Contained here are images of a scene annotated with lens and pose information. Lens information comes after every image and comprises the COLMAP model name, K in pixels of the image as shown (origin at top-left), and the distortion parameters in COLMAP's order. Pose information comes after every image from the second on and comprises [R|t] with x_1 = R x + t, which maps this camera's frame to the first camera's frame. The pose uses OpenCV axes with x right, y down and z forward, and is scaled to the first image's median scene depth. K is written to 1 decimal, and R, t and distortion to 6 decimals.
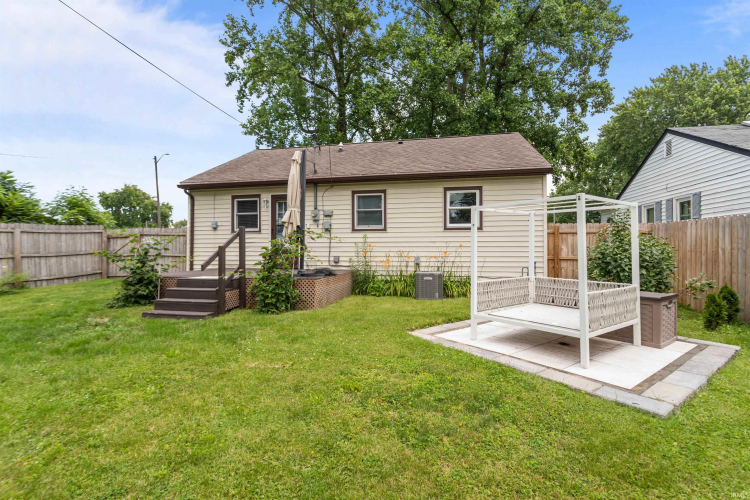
lens RADIAL K [[353.4, 0, 381.8], [0, 353.4, 244.6], [0, 0, 1]] dist [0.002834, 0.000651]
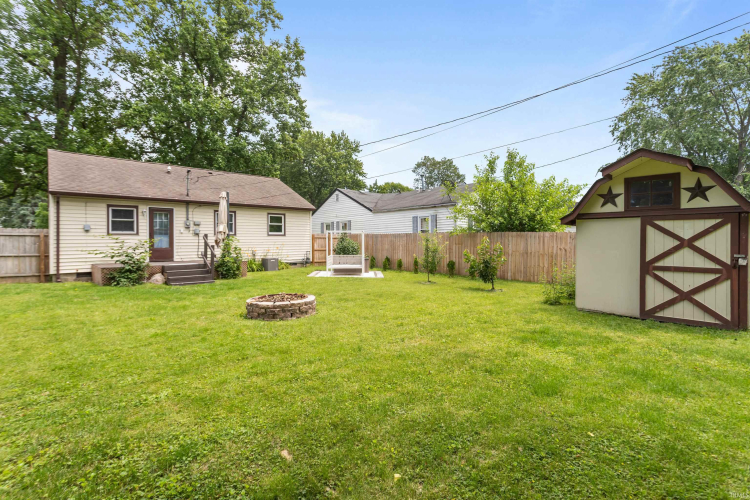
lens RADIAL K [[353.4, 0, 375.9], [0, 353.4, 244.3], [0, 0, 1]] dist [0.002834, 0.000651]
pose [[0.577582, -0.007704, 0.816296, -0.892747], [-0.000653, 0.999951, 0.009899, -0.013057], [-0.816332, -0.006250, 0.577549, -0.474751]]
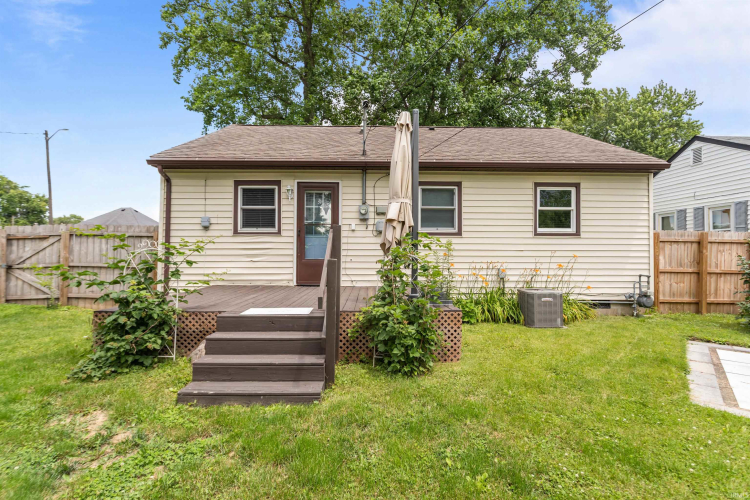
lens RADIAL K [[353.4, 0, 376.1], [0, 353.4, 244.2], [0, 0, 1]] dist [0.002834, 0.000651]
pose [[0.975001, 0.011009, 0.221928, -0.307542], [-0.008730, 0.999899, -0.011249, -0.008800], [-0.222029, 0.009030, 0.974998, 0.266773]]
